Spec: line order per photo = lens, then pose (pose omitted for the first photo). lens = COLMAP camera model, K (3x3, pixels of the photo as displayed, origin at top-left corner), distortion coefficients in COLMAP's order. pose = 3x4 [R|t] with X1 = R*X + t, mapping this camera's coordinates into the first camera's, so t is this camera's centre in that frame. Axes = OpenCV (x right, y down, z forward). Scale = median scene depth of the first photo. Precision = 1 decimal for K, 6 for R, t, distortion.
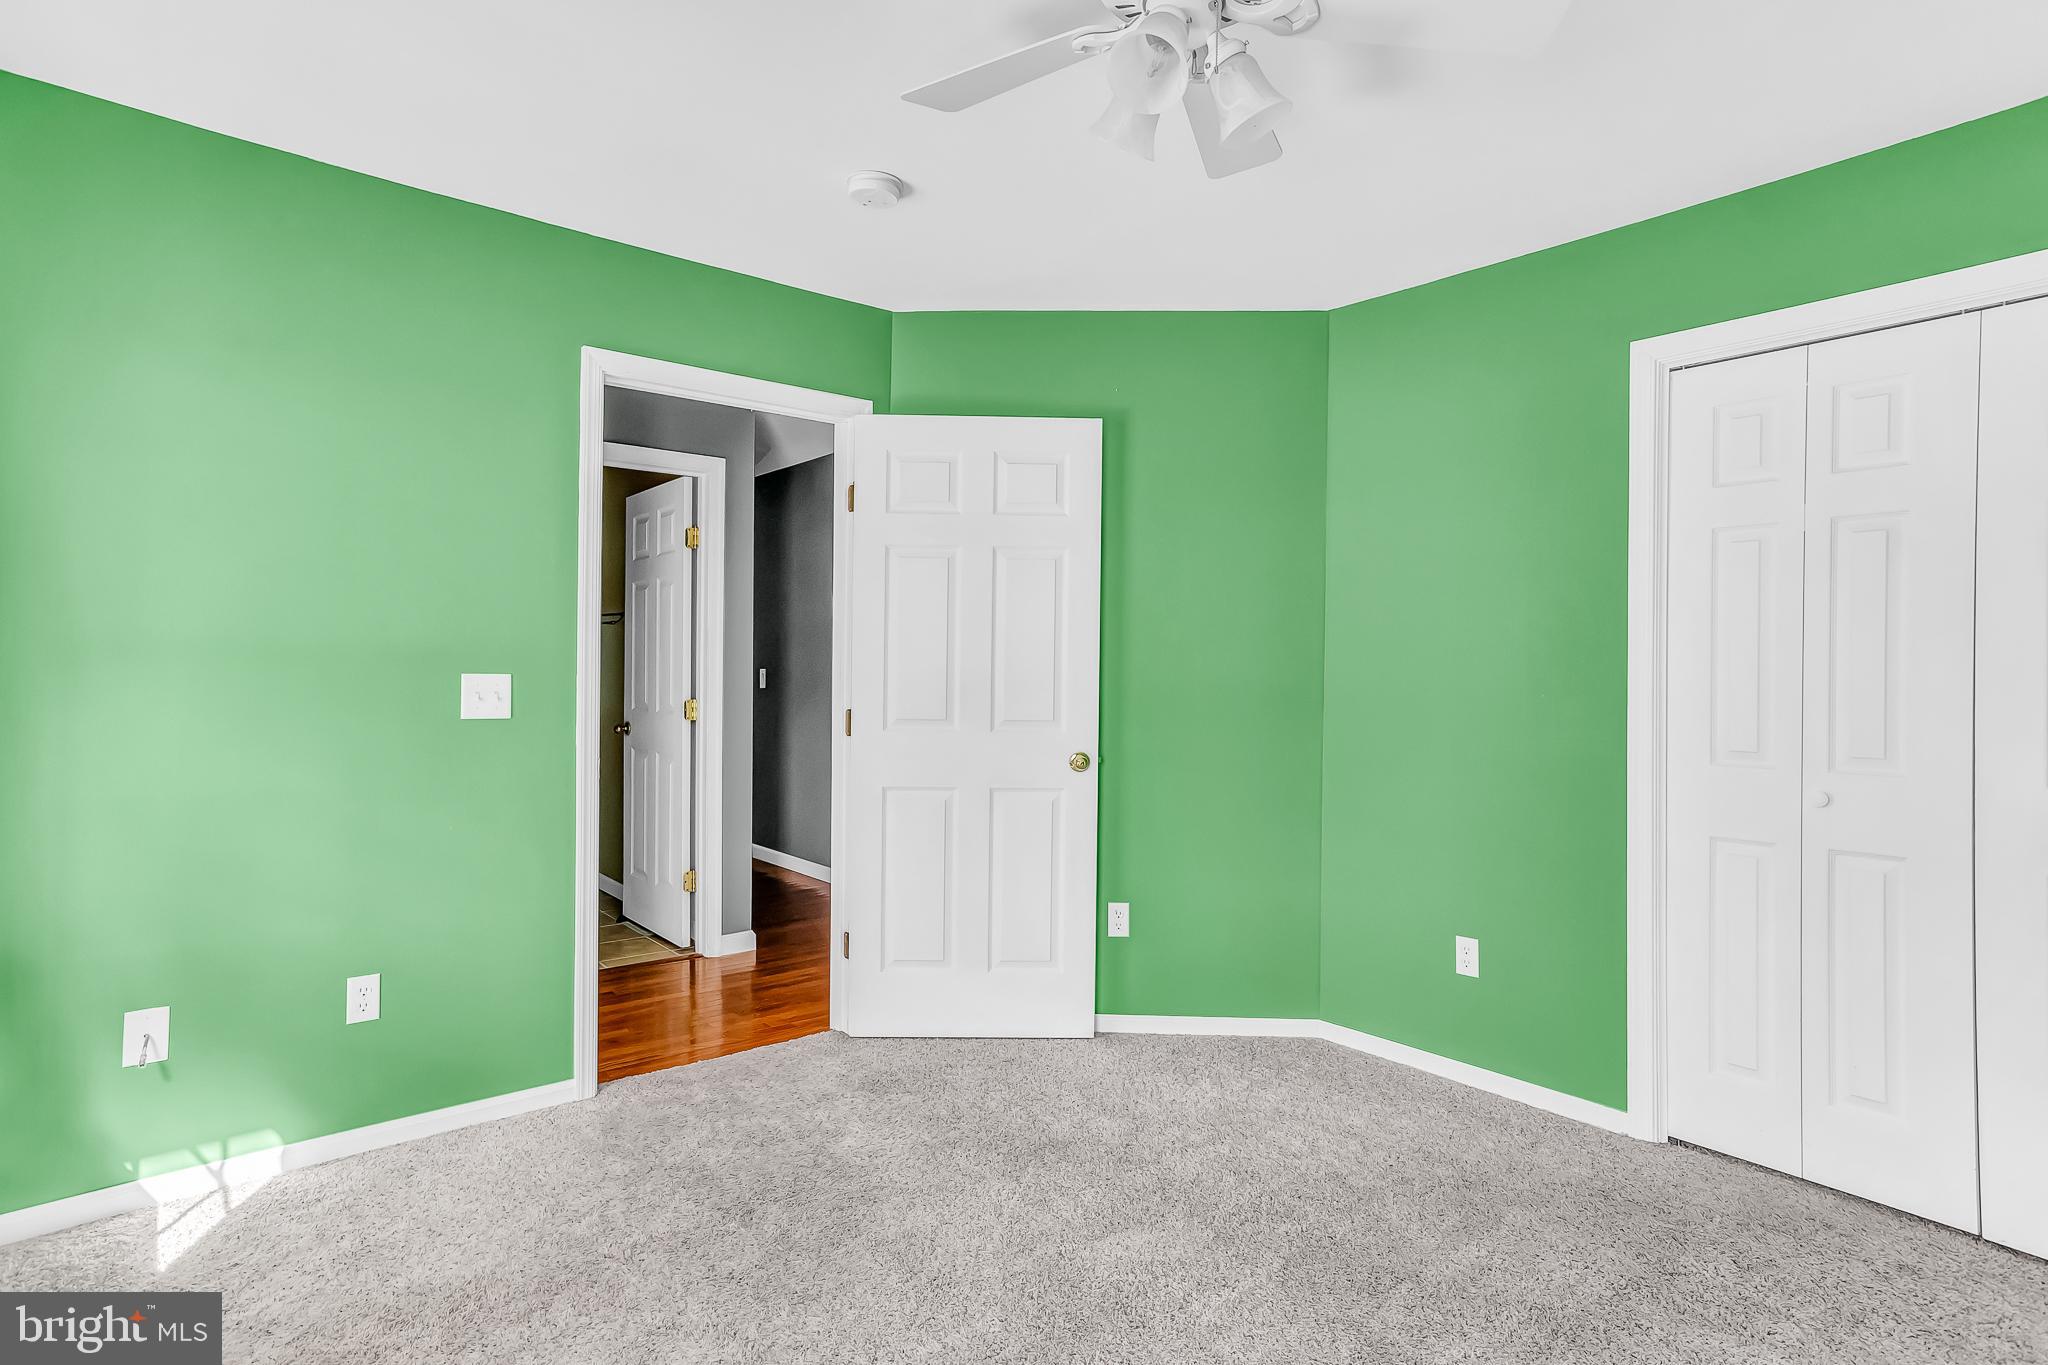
lens RADIAL K [[1025.6, 0, 1026.0], [0, 1025.6, 674.7], [0, 0, 1]] dist [-0.001516, 0.000941]
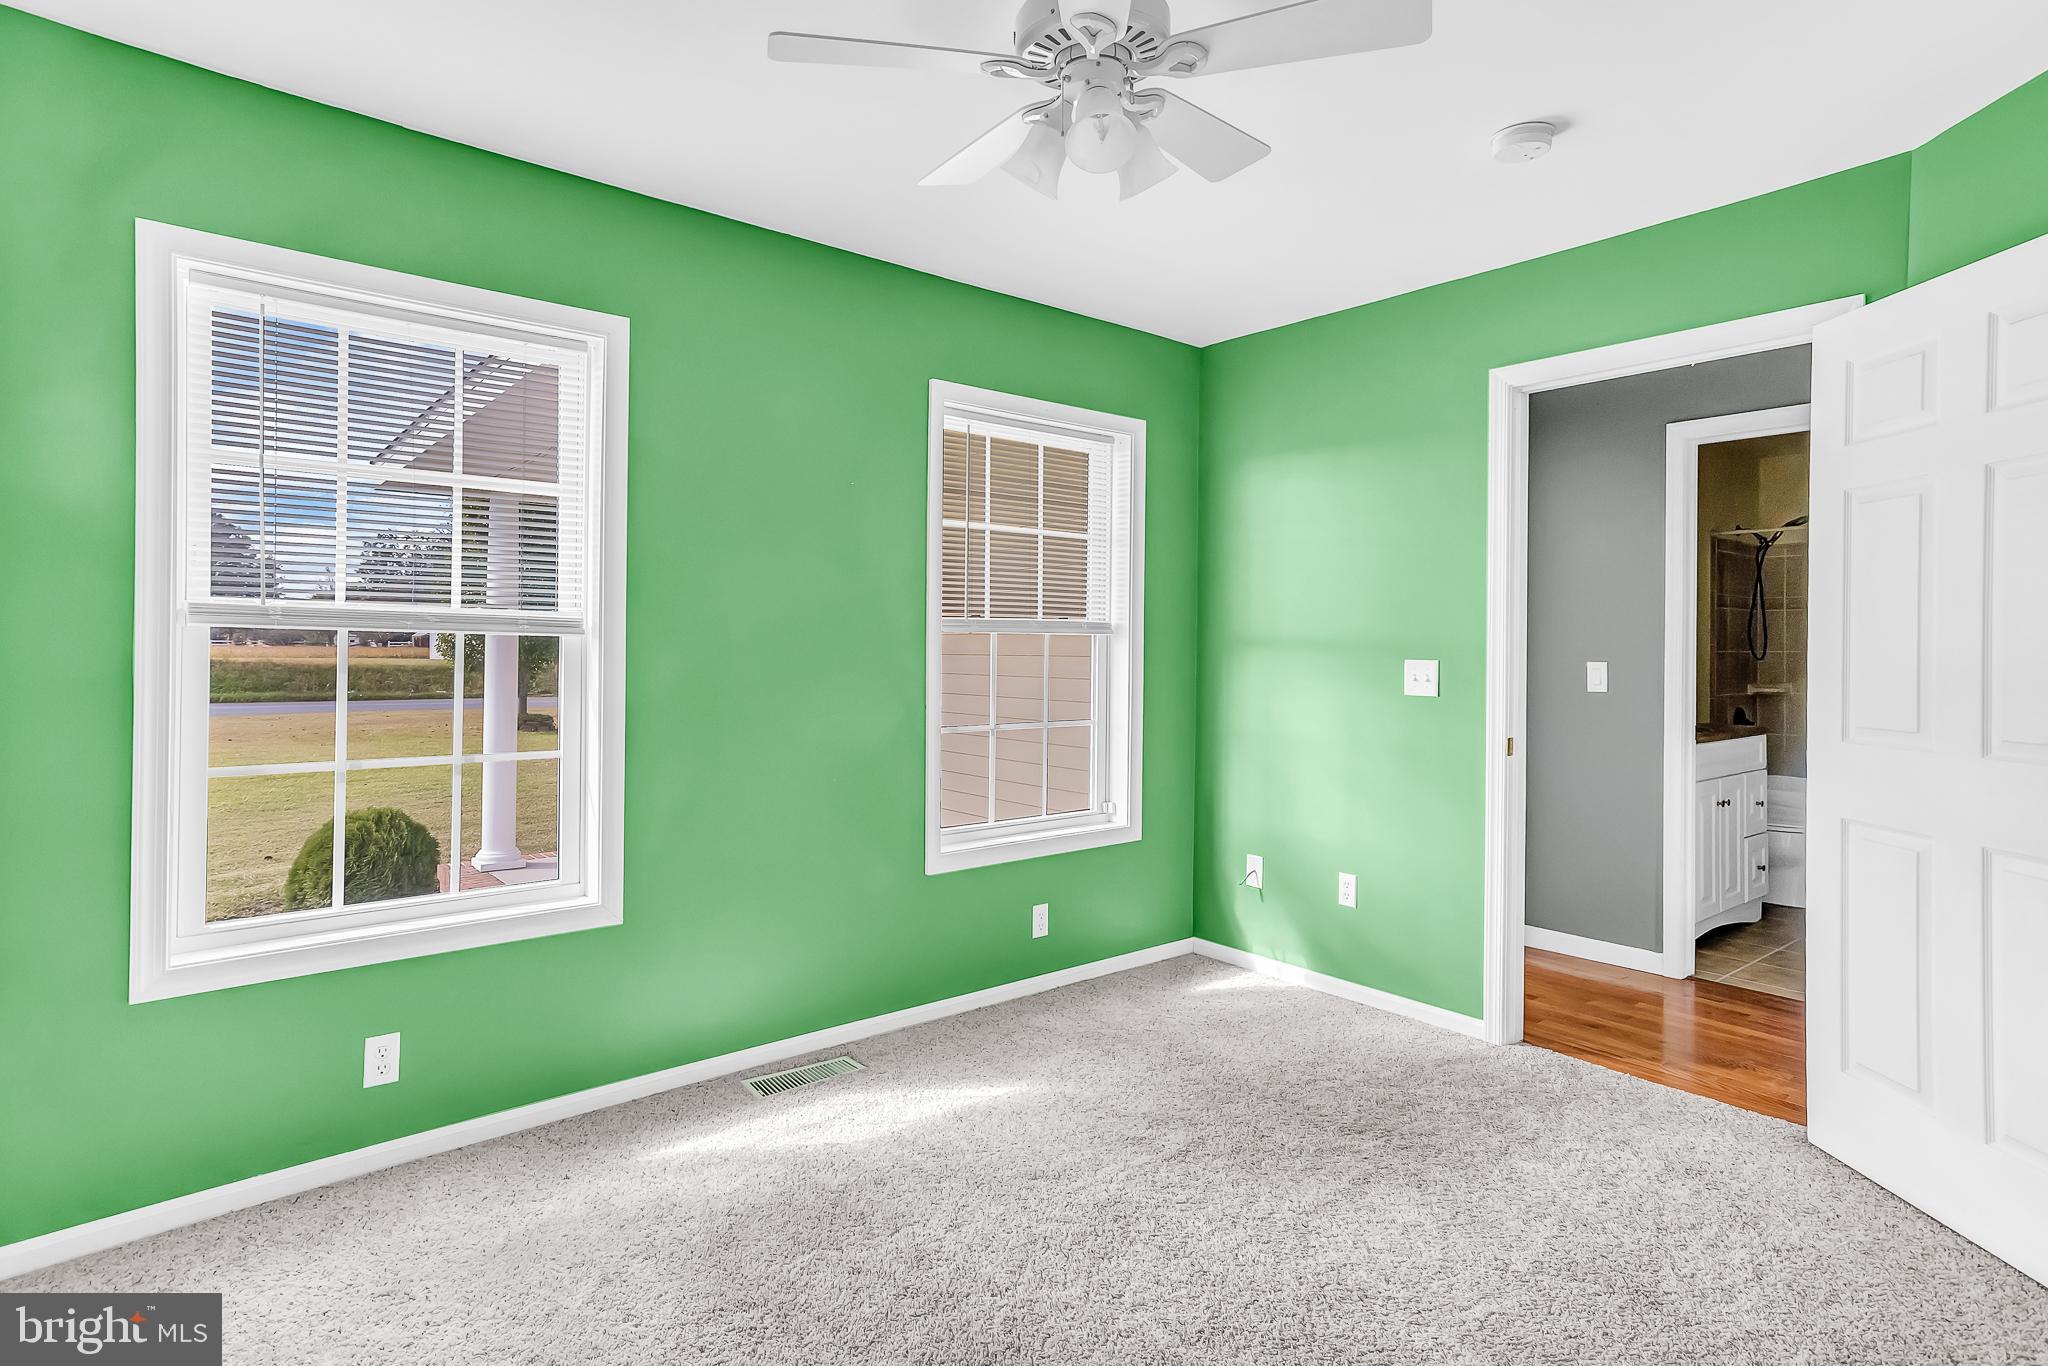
lens RADIAL K [[1025.6, 0, 1029.1], [0, 1025.6, 649.1], [0, 0, 1]] dist [-0.001516, 0.000941]
pose [[0.003704, -0.012377, -0.999917, 0.669280], [-0.009630, 0.999877, -0.012412, 0.005213], [0.999947, 0.009675, 0.003584, 0.478835]]
